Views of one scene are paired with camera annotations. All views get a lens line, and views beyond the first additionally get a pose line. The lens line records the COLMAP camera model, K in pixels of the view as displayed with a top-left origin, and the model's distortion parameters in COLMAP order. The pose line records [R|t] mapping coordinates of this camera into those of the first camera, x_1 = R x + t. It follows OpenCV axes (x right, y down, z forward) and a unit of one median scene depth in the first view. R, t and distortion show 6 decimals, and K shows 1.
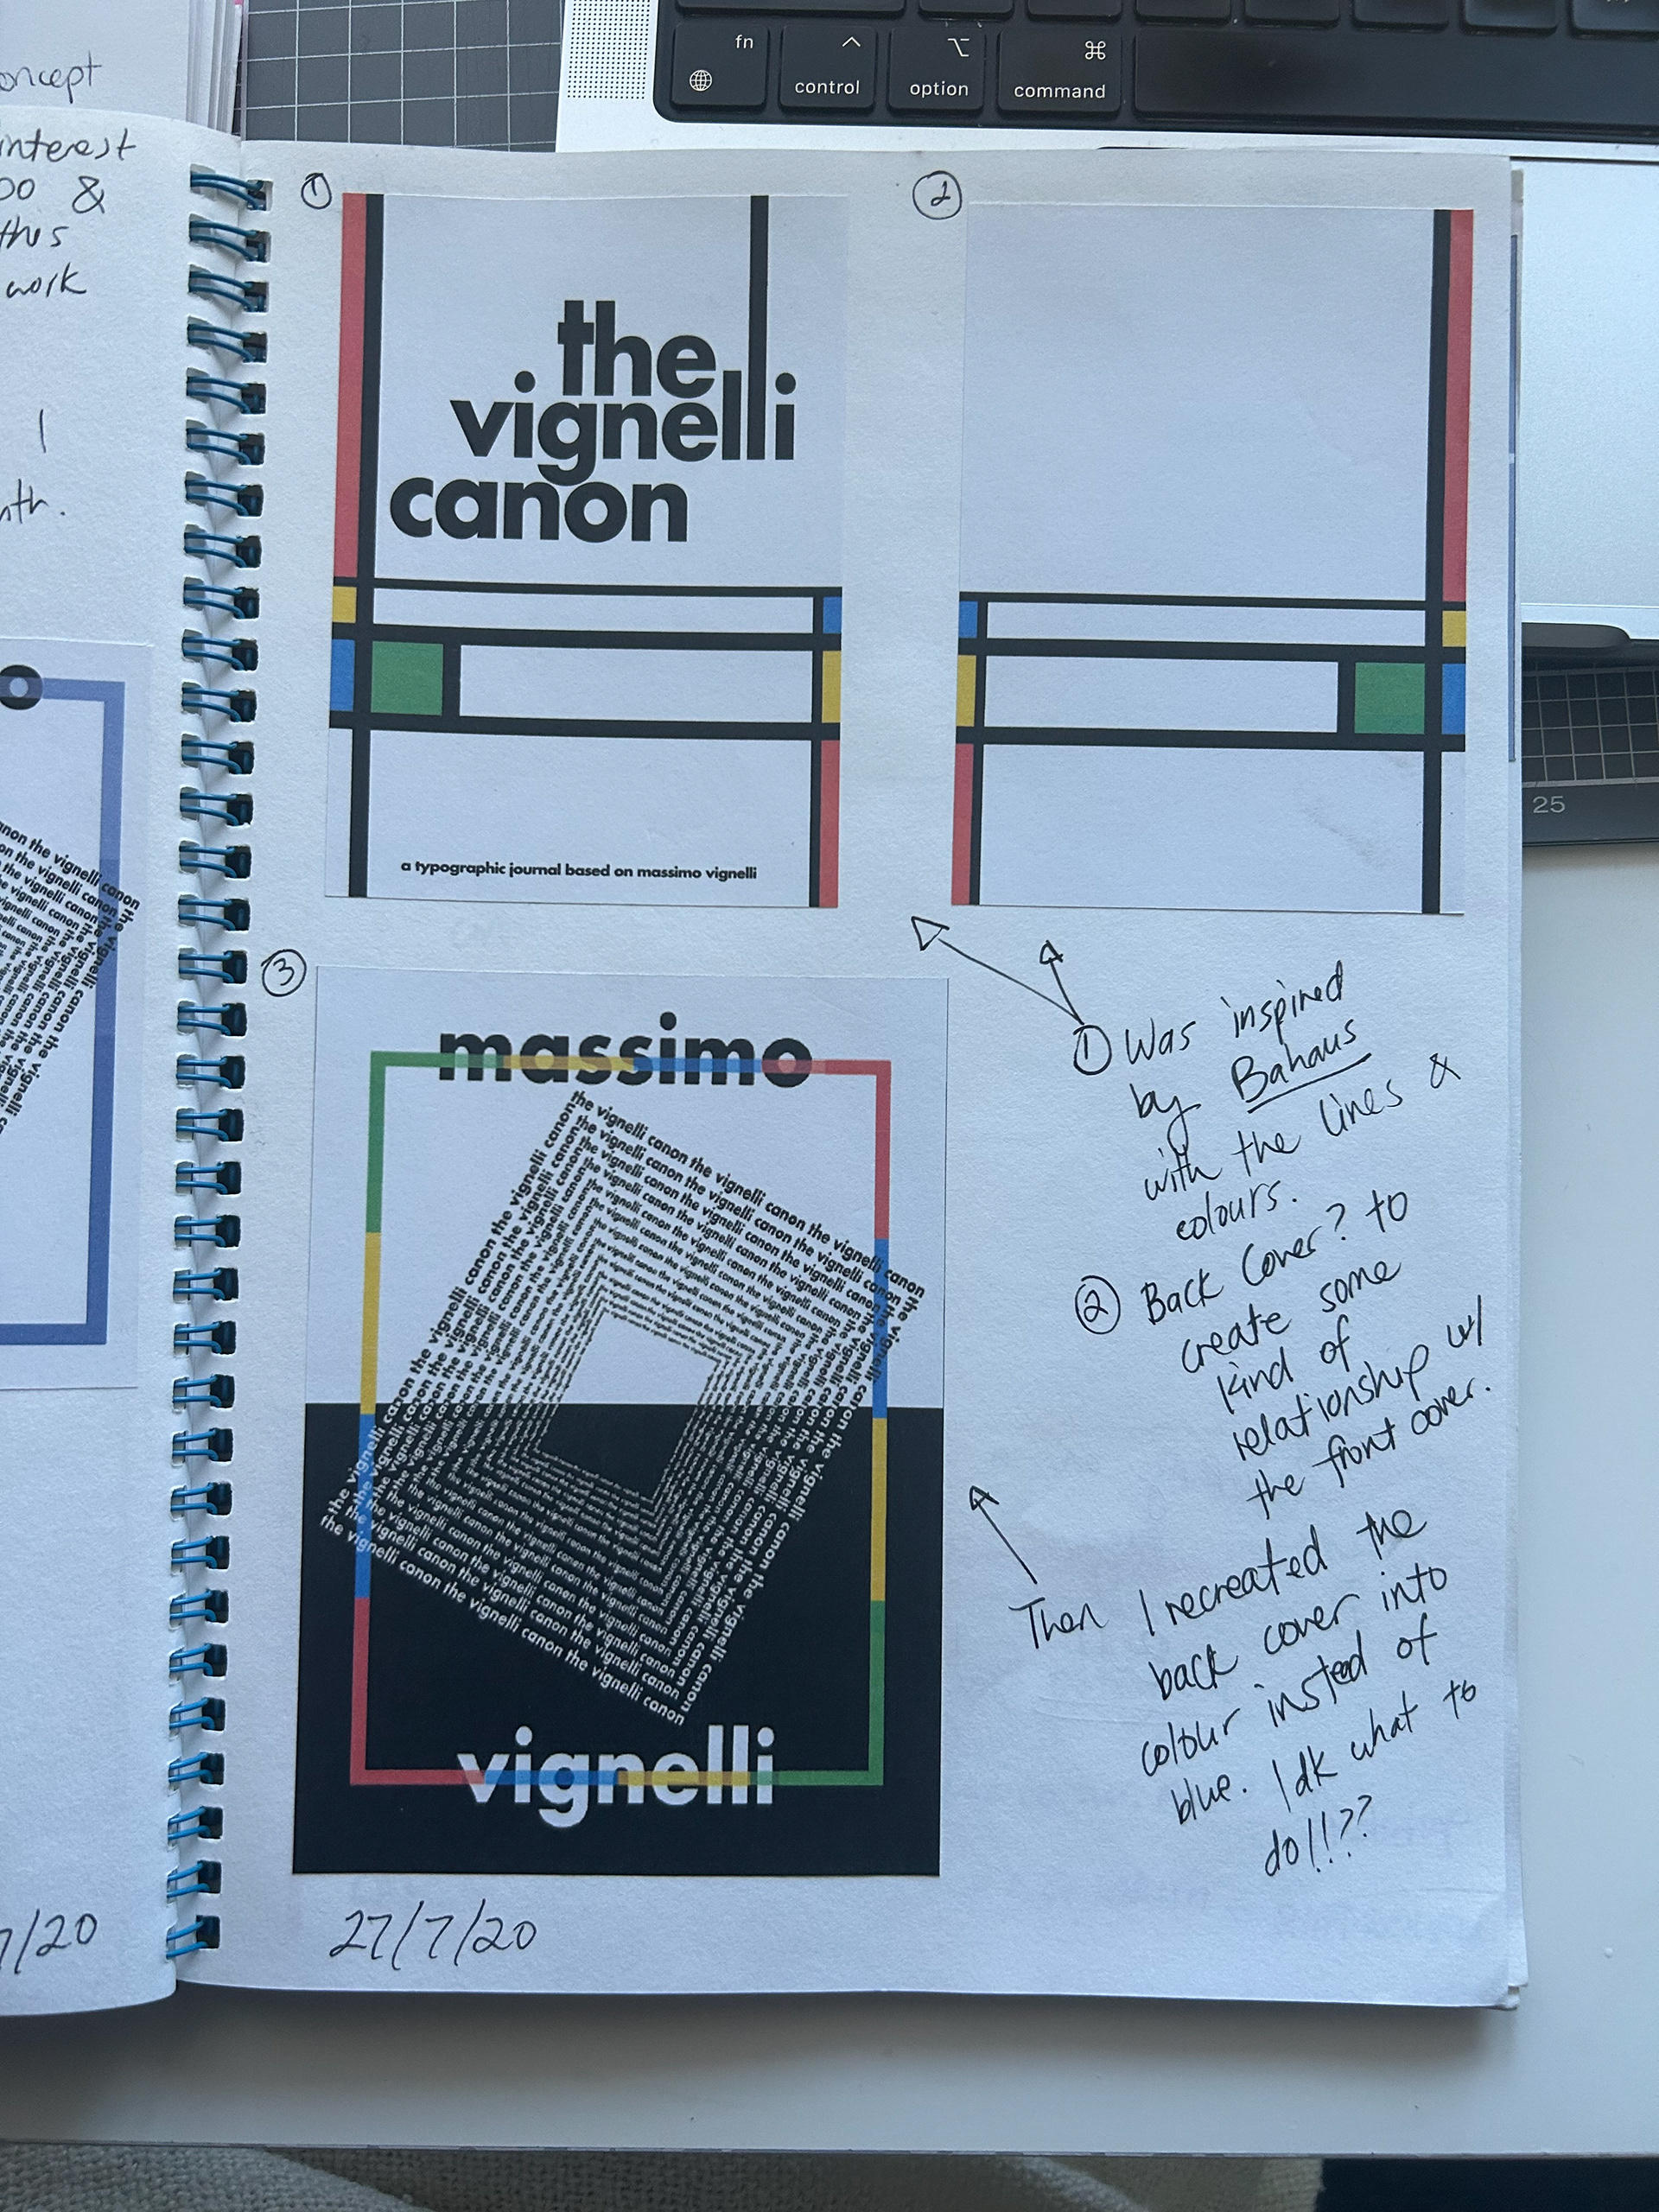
lens RADIAL K [[1802.8, 0, 899.8], [0, 1802.8, 1097.0], [0, 0, 1]] dist [0.040742, -0.026432]
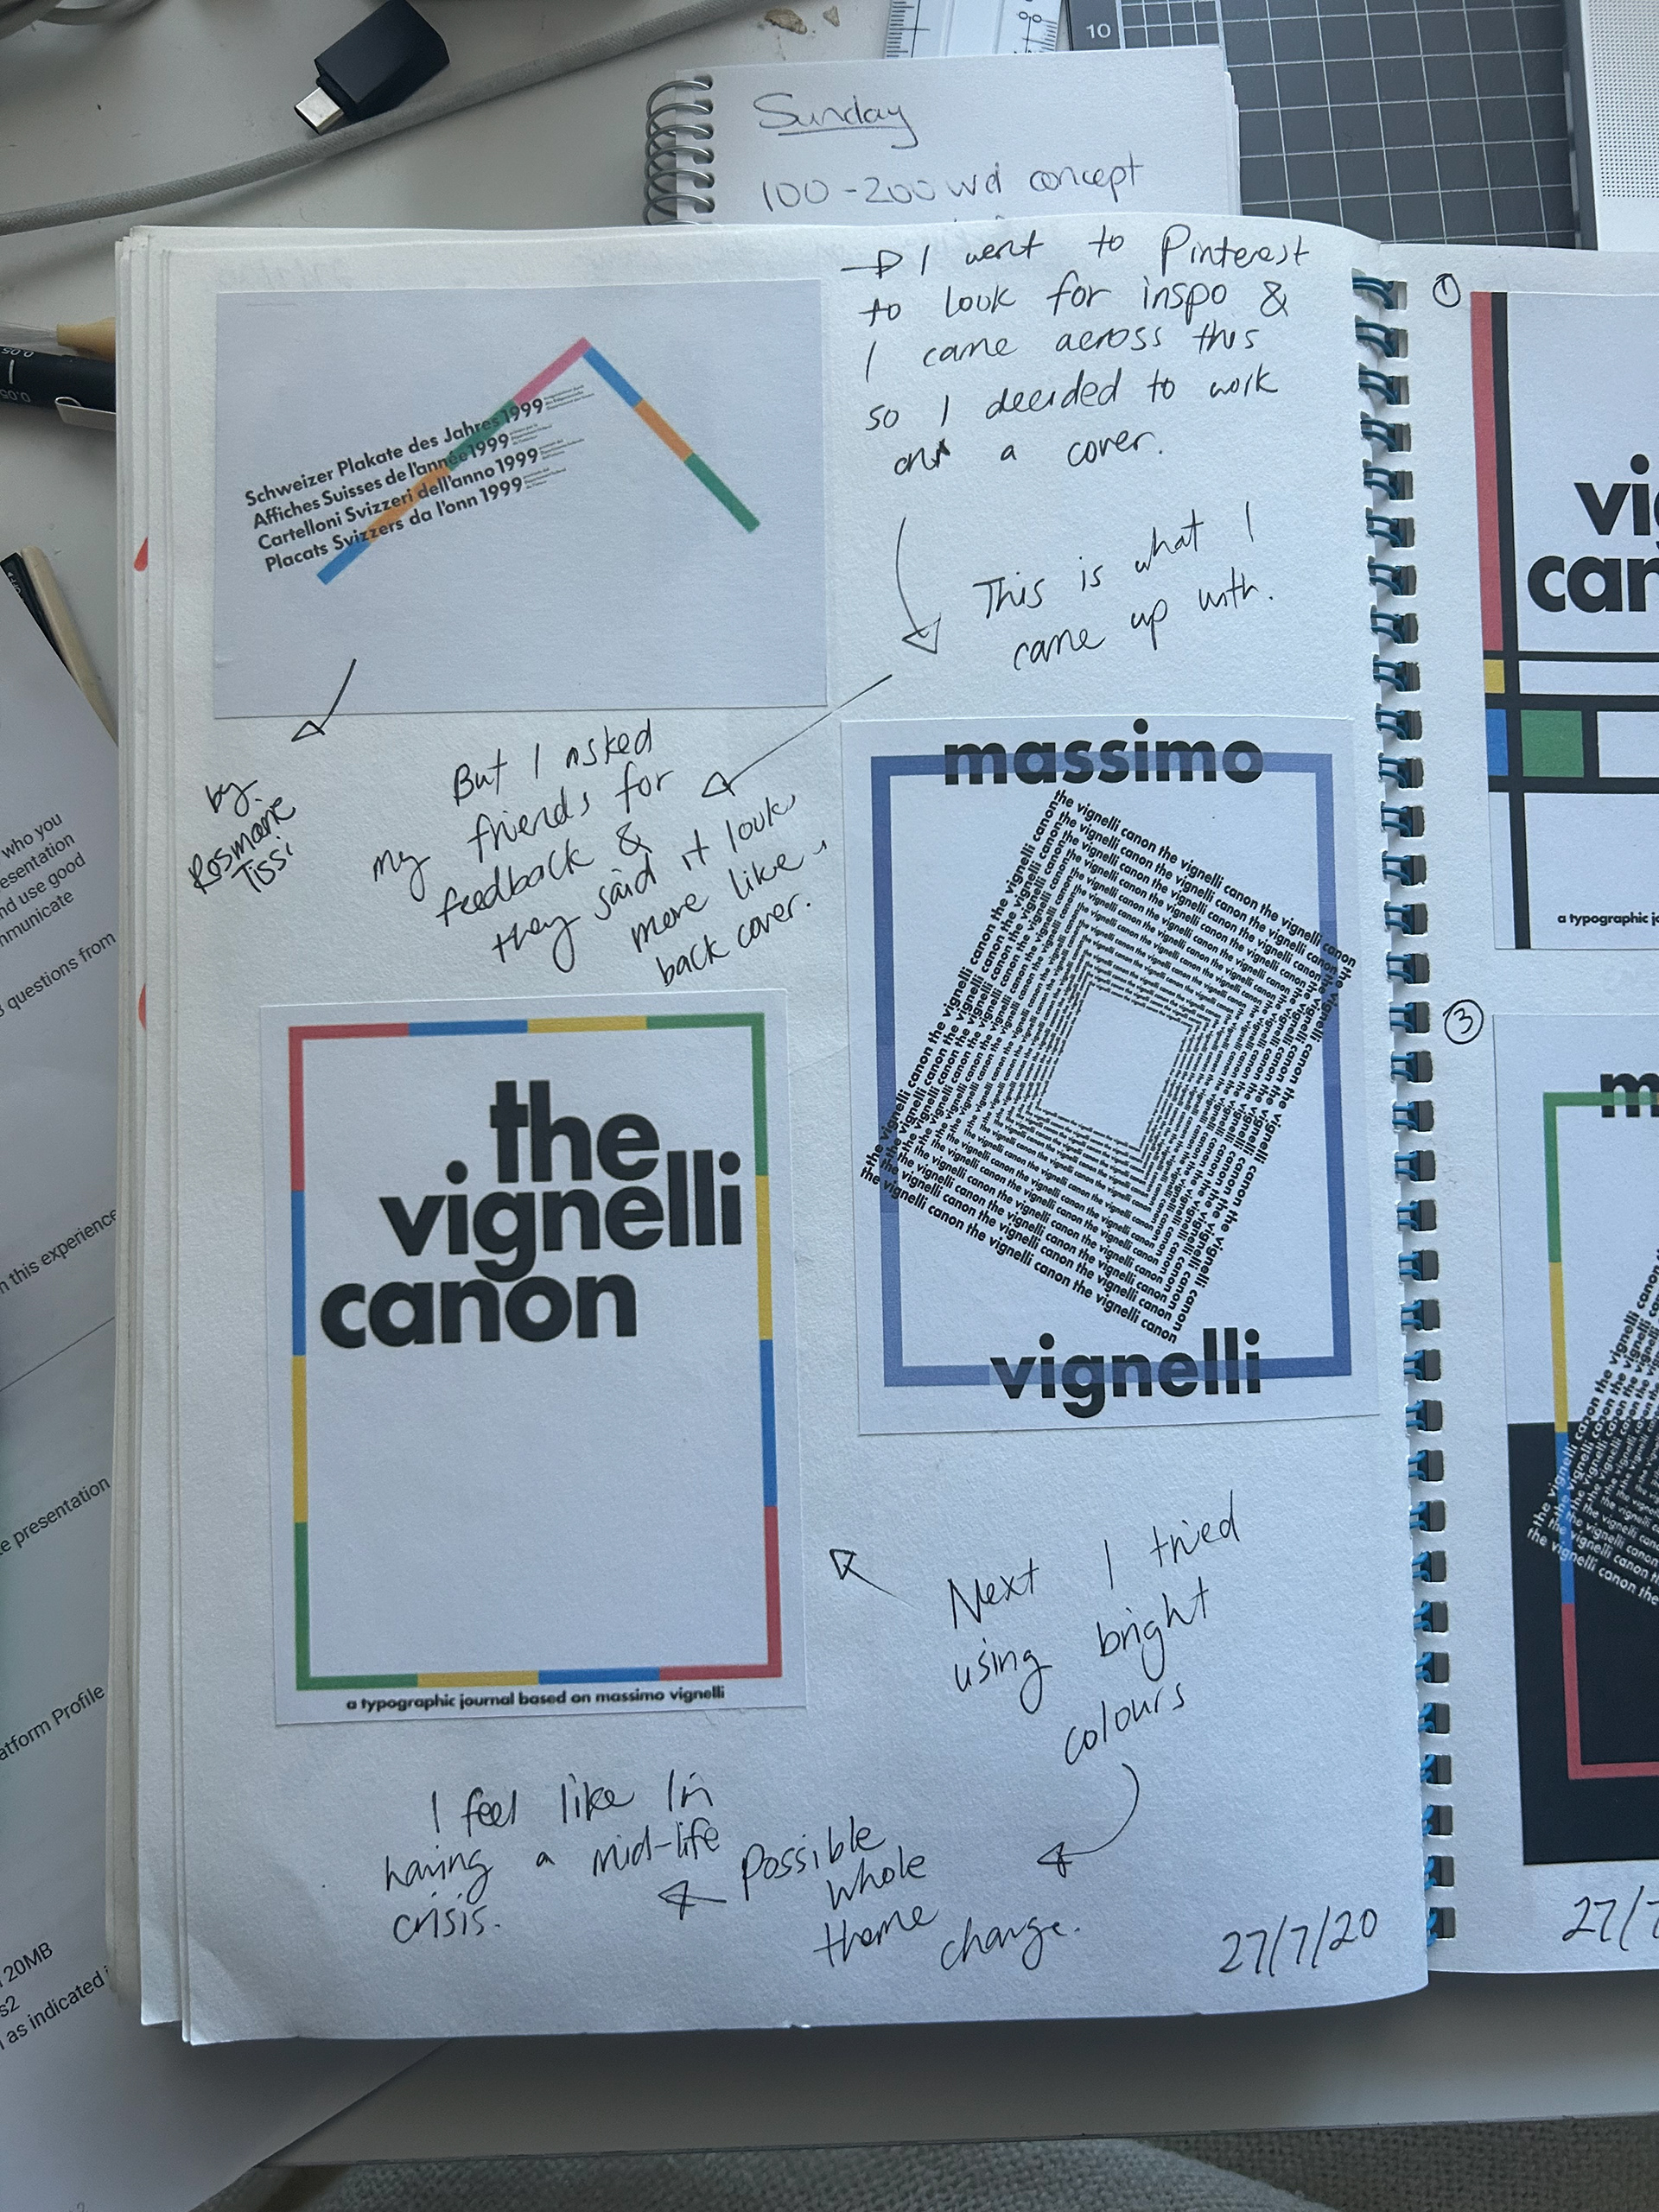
lens RADIAL K [[1802.8, 0, 834.6], [0, 1802.8, 1109.3], [0, 0, 1]] dist [0.040742, -0.026432]
pose [[0.997634, -0.026767, 0.063320, -0.783832], [0.026935, 0.999636, -0.001803, -0.025297], [-0.063249, 0.003504, 0.997992, -0.043298]]
